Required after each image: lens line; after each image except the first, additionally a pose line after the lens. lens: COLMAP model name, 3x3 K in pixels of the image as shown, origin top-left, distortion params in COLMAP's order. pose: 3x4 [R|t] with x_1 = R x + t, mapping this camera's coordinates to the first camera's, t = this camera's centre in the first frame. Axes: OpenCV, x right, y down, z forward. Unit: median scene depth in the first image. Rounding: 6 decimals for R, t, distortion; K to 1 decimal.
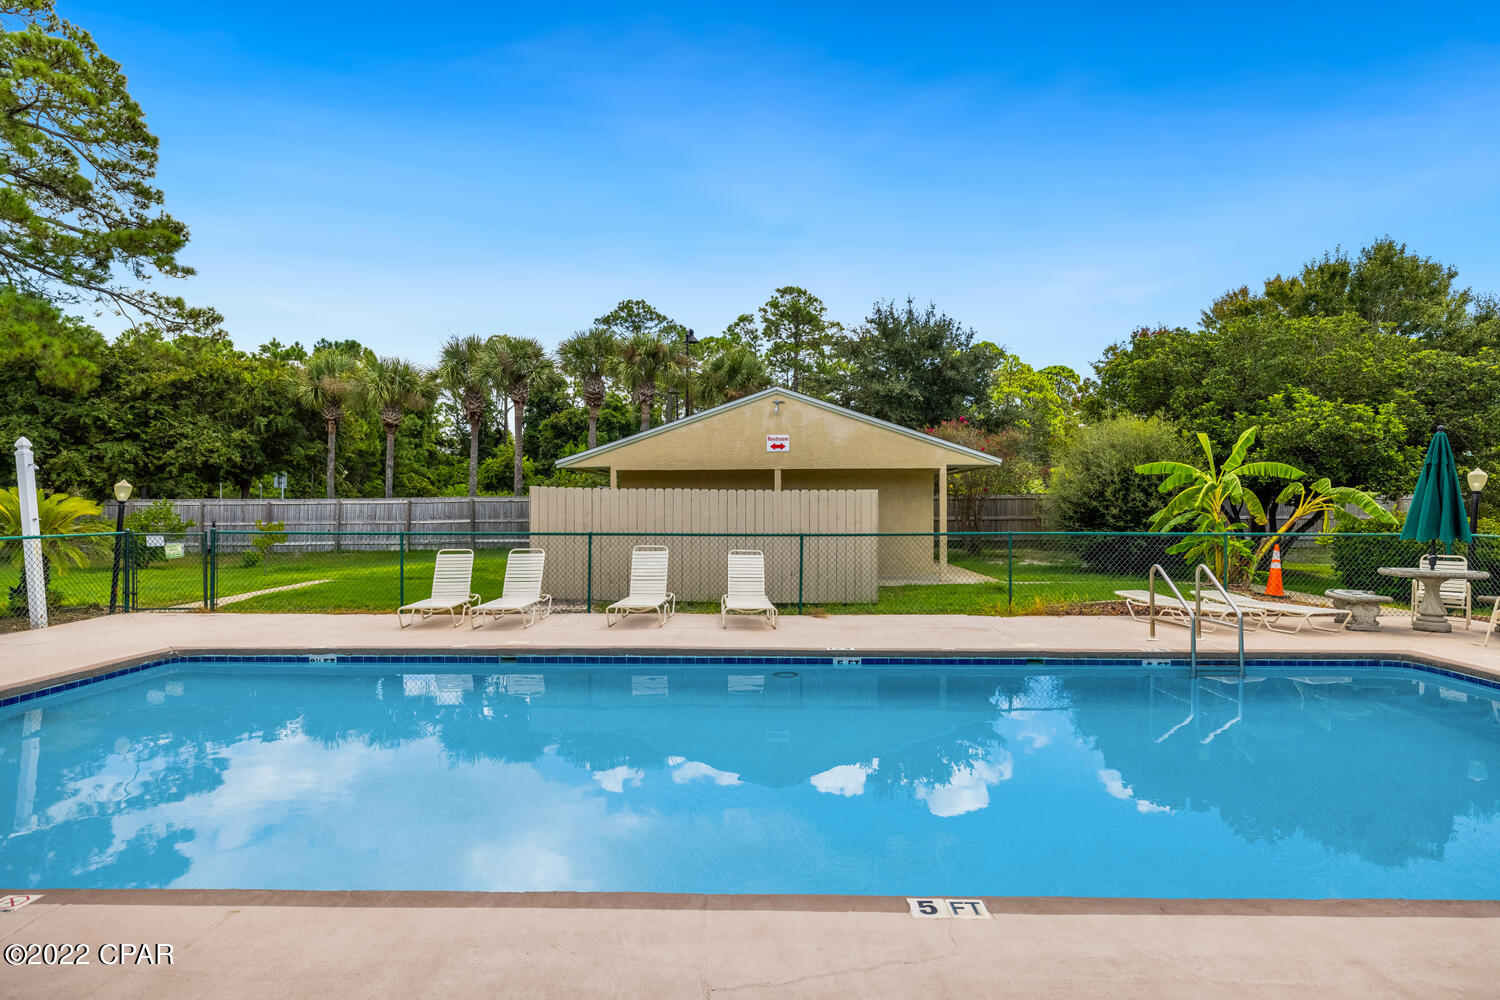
lens RADIAL K [[809.3, 0, 750.0], [0, 809.3, 500.0], [0, 0, 1]] dist [0.001865, -0.000651]
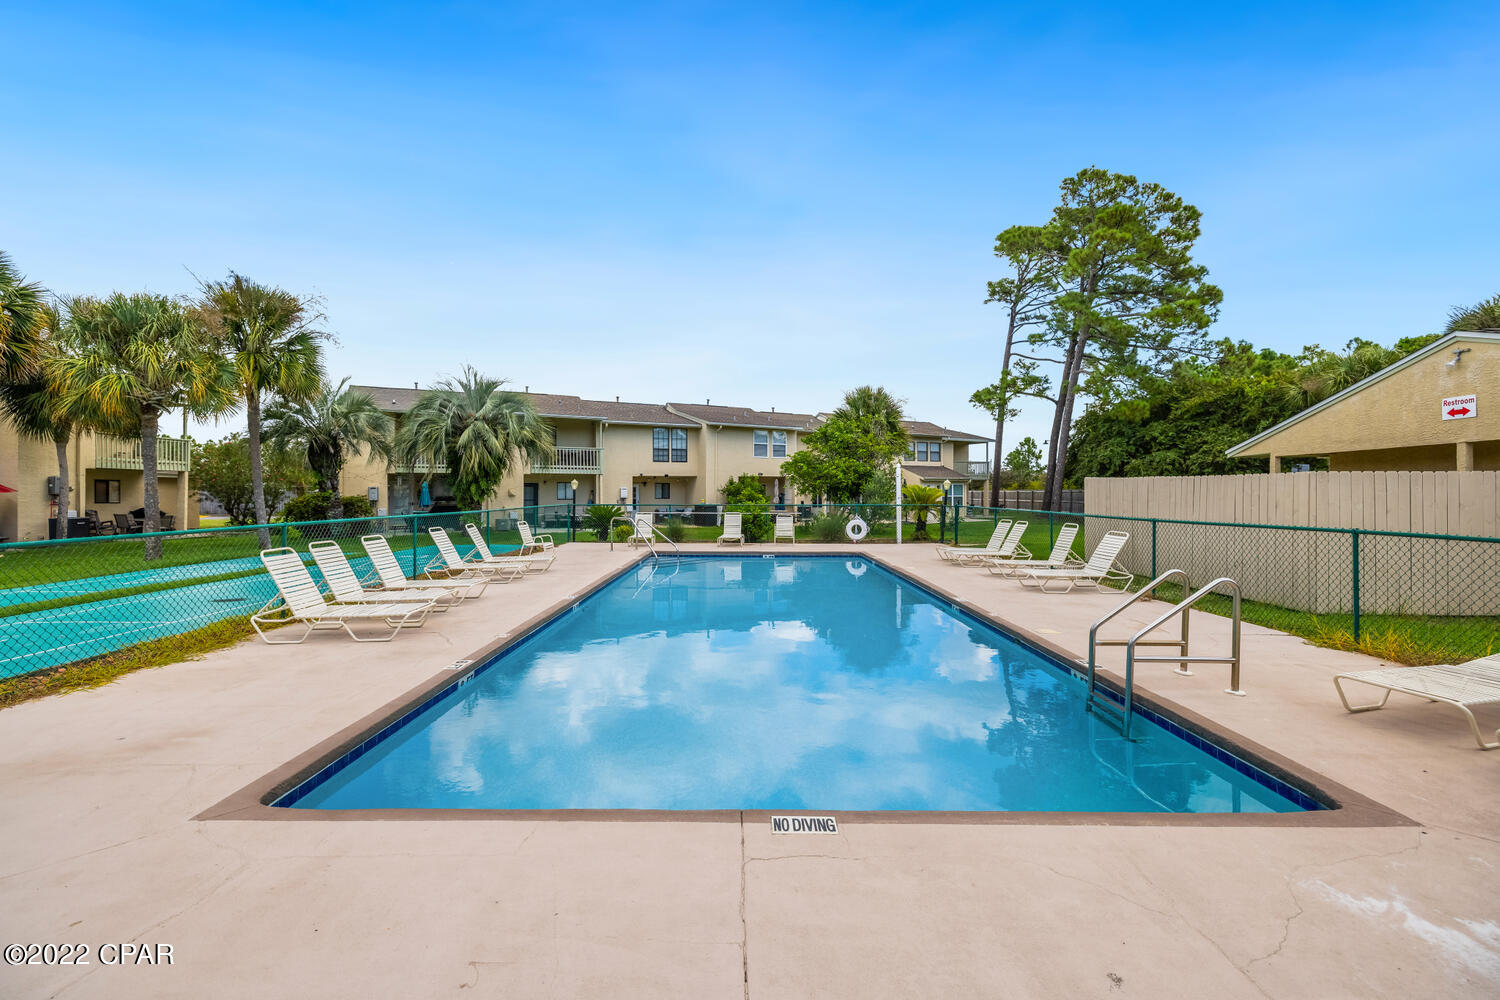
lens RADIAL K [[639.1, 0, 741.4], [0, 639.1, 494.8], [0, 0, 1]] dist [0.003037, 0.000107]
pose [[0.032762, 0.000243, -0.999463, 0.597903], [0.006404, 0.999979, 0.000453, 0.005104], [0.999443, -0.006415, 0.032760, 0.324003]]
